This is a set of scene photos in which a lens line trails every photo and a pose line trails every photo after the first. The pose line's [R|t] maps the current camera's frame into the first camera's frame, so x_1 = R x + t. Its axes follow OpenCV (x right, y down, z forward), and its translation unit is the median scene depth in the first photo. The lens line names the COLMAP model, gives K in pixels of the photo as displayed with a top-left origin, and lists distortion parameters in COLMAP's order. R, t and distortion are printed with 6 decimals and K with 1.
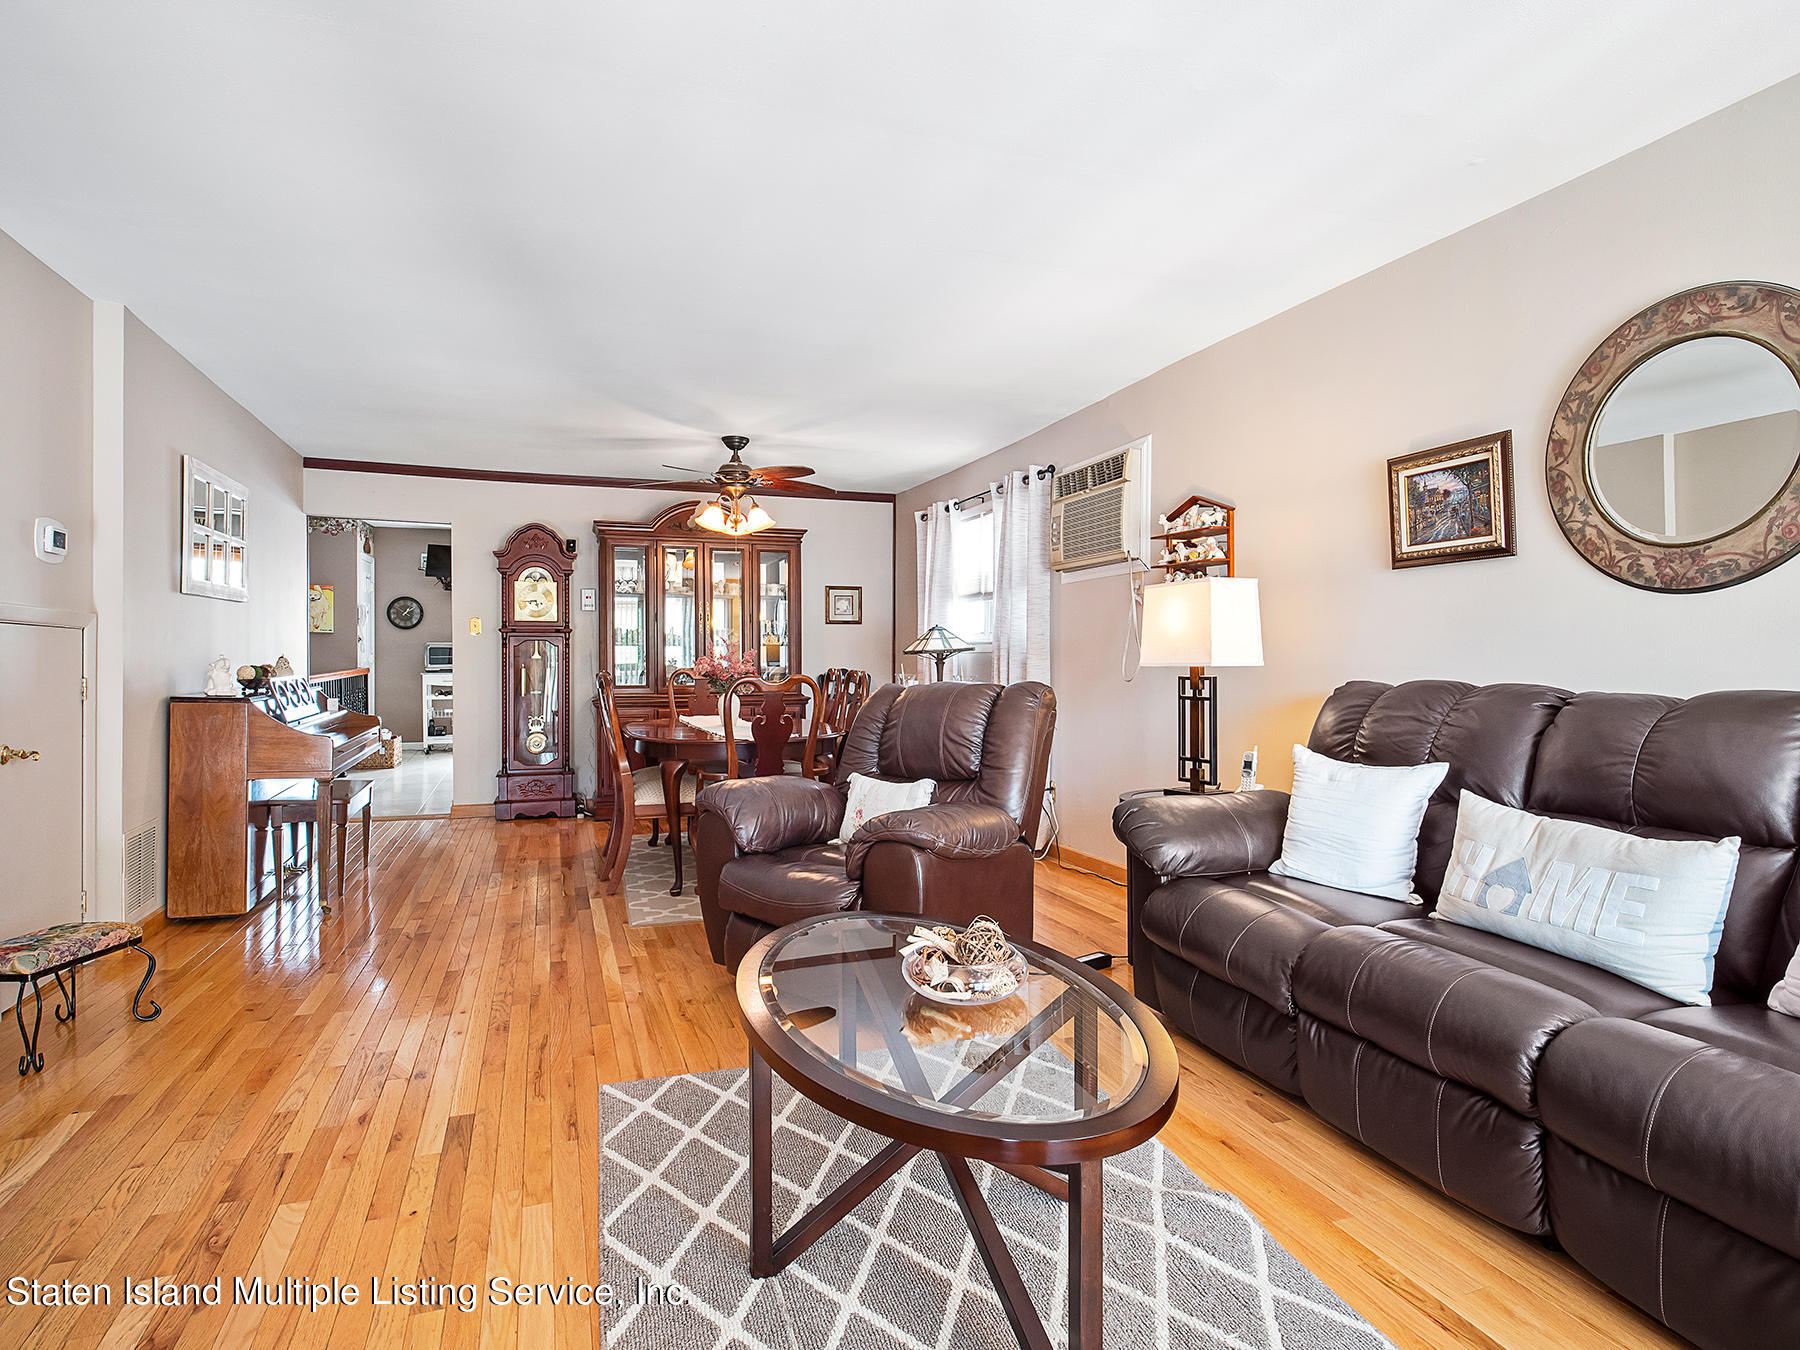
lens RADIAL K [[985.2, 0, 893.7], [0, 985.2, 660.9], [0, 0, 1]] dist [0.003500, -0.004385]
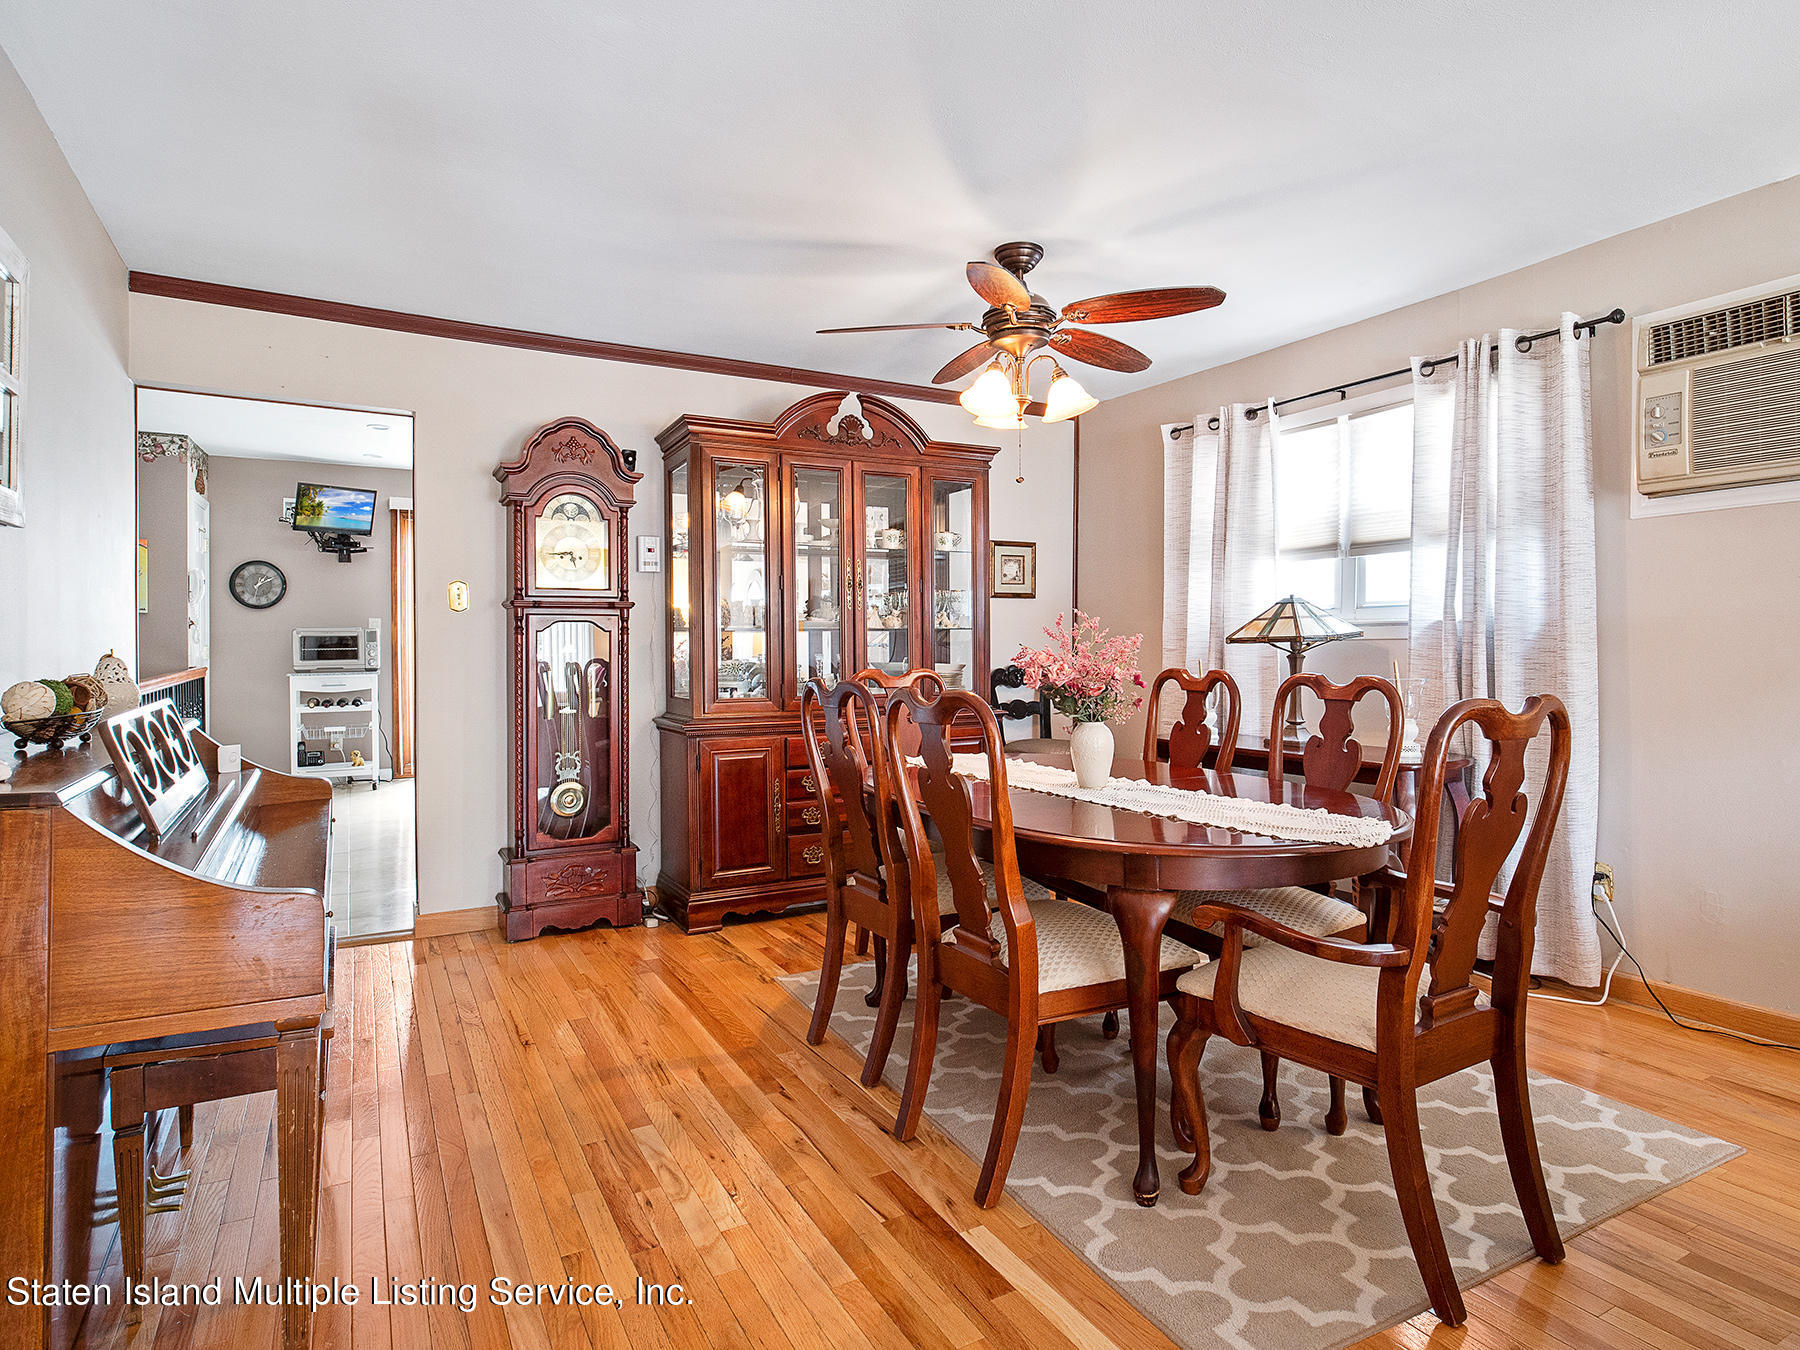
lens RADIAL K [[985.2, 0, 885.2], [0, 985.2, 649.7], [0, 0, 1]] dist [0.003500, -0.004385]
pose [[0.986851, -0.004816, 0.161559, -0.275037], [0.004708, 0.999988, 0.001051, -0.004231], [-0.161562, -0.000276, 0.986863, 0.401412]]
